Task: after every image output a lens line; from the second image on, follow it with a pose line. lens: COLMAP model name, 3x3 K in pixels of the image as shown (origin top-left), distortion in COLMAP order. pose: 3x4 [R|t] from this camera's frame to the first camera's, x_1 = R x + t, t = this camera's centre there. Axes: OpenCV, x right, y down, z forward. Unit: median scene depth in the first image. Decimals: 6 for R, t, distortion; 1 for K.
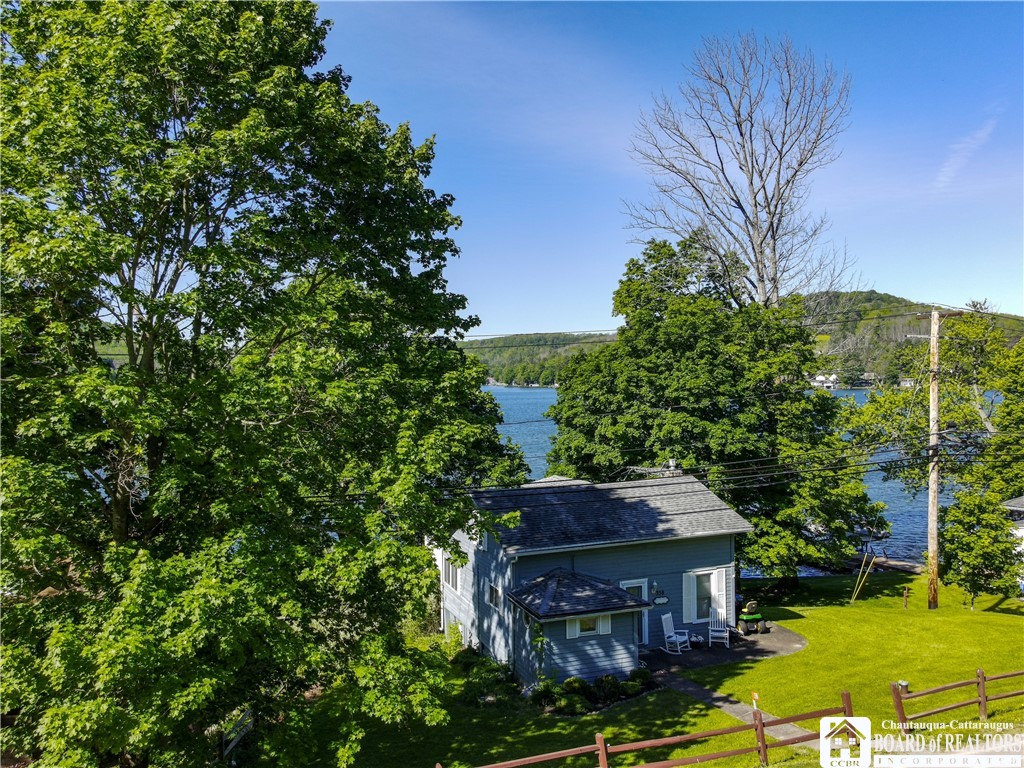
lens RADIAL K [[831.0, 0, 512.0], [0, 831.0, 384.0], [0, 0, 1]] dist [-0.007591, 0.005027]
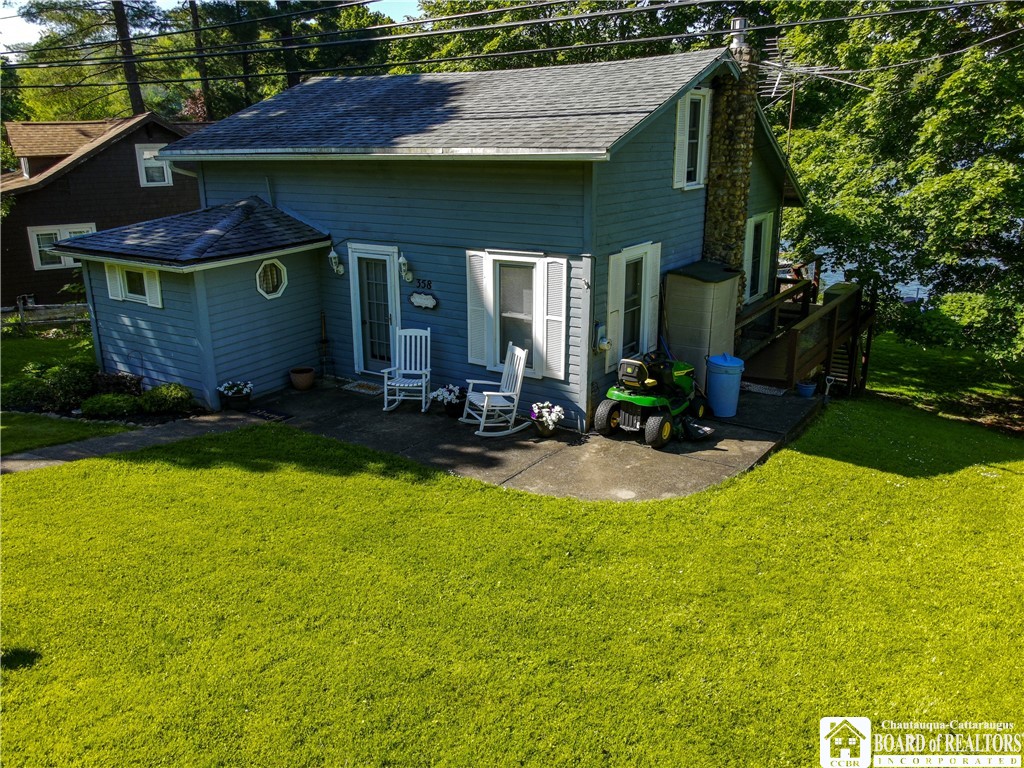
lens RADIAL K [[836.2, 0, 512.0], [0, 836.2, 384.0], [0, 0, 1]] dist [-0.002225, 0.002266]
pose [[0.574218, 0.243229, -0.781737, 0.558093], [-0.004663, 0.955805, 0.293963, 0.160820], [0.818689, -0.165153, 0.549975, 0.743540]]
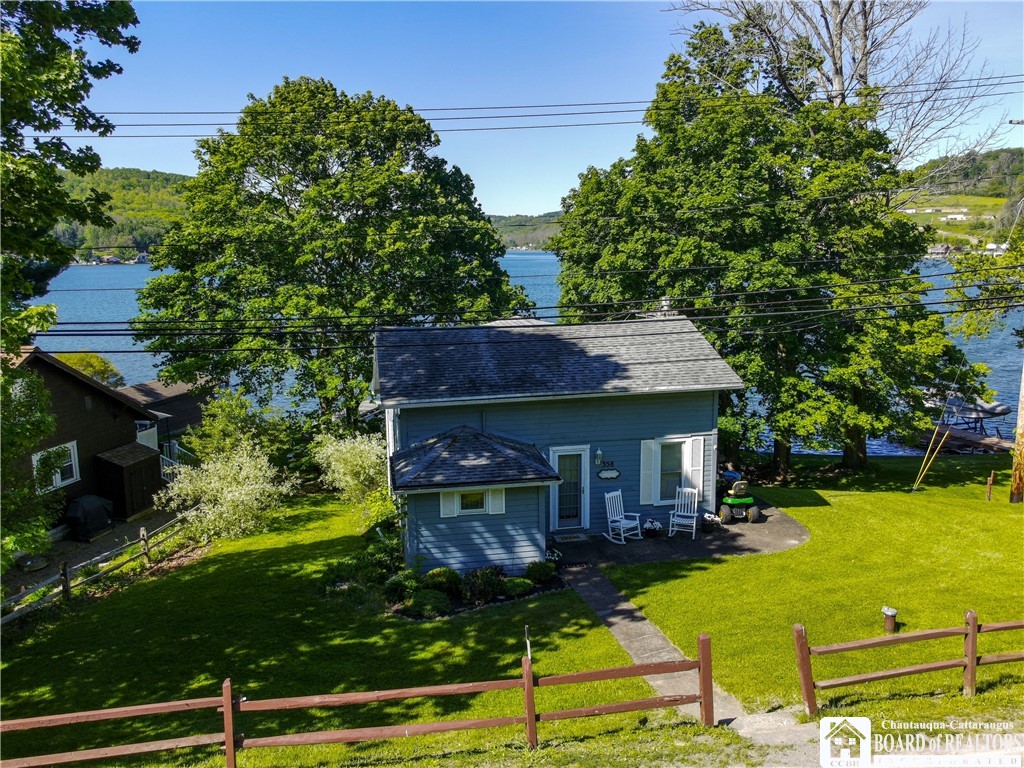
lens RADIAL K [[836.2, 0, 512.0], [0, 836.2, 384.0], [0, 0, 1]] dist [-0.002225, 0.002266]
pose [[0.987142, 0.029220, -0.157155, 0.200865], [-0.004302, 0.987651, 0.156613, 0.057146], [0.159791, -0.153924, 0.975077, 0.241398]]
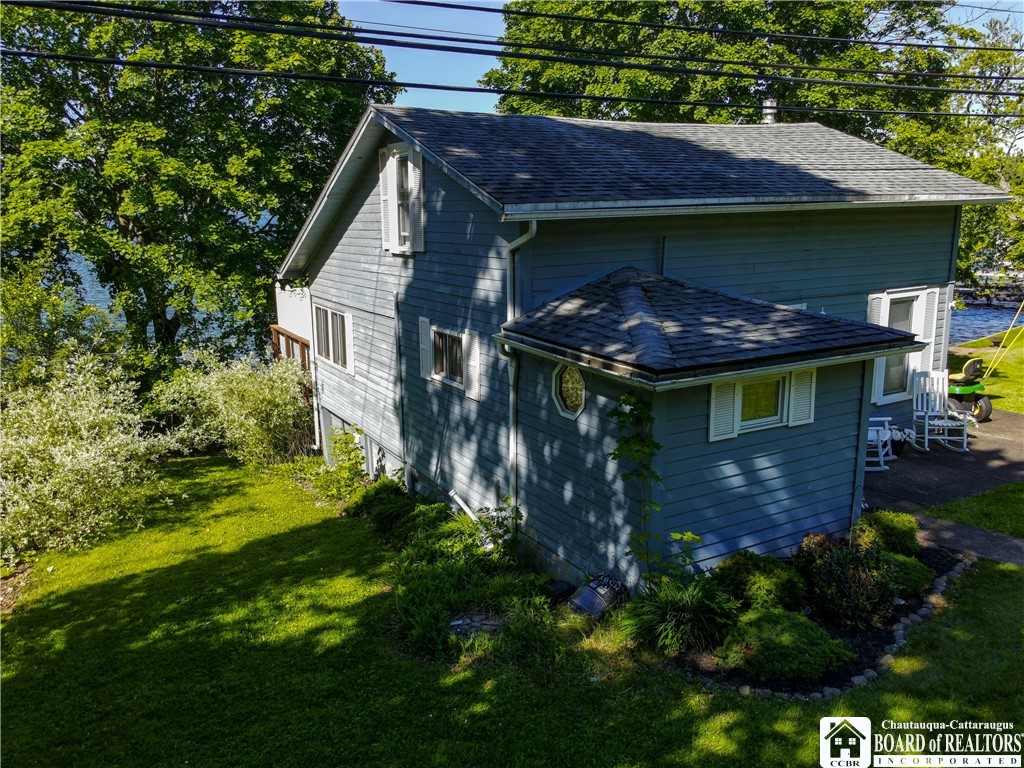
lens RADIAL K [[836.2, 0, 512.0], [0, 836.2, 384.0], [0, 0, 1]] dist [-0.002225, 0.002266]
pose [[0.987212, -0.033043, 0.155954, -0.052503], [0.001011, 0.979560, 0.201147, 0.178596], [-0.159413, -0.198417, 0.967067, 0.570414]]
